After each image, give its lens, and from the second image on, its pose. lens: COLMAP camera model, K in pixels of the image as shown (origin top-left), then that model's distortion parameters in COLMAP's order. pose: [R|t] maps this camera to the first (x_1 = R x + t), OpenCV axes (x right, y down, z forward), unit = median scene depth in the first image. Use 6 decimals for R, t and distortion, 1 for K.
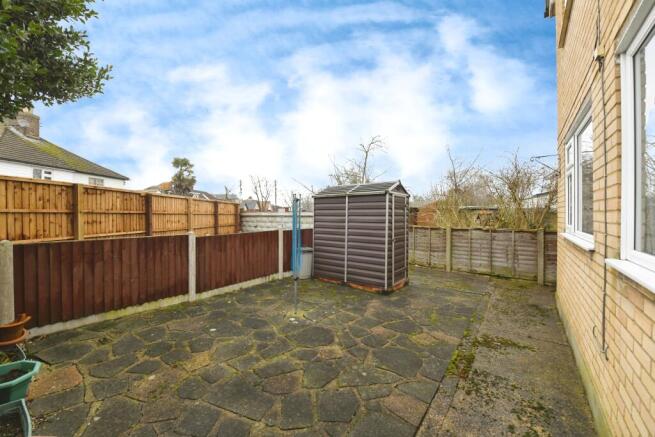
lens RADIAL K [[265.2, 0, 329.9], [0, 265.2, 212.2], [0, 0, 1]] dist [-0.025644, -0.000111]
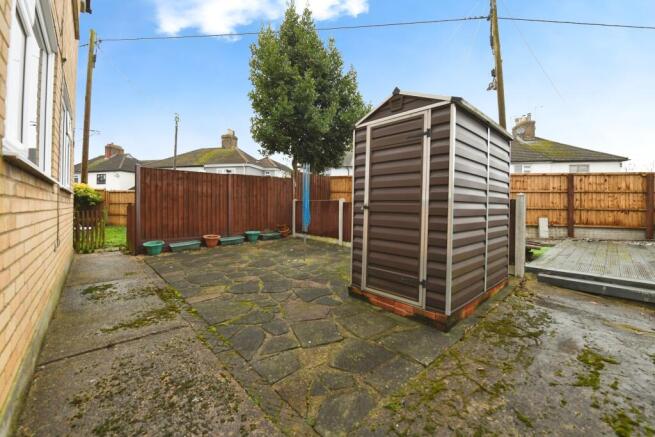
lens RADIAL K [[265.2, 0, 329.9], [0, 265.2, 212.2], [0, 0, 1]] dist [-0.025644, -0.000111]
pose [[-0.193155, 0.020136, -0.980962, 1.101502], [-0.003335, 0.999770, 0.021179, 0.140088], [0.981163, 0.007362, -0.193043, 1.419648]]
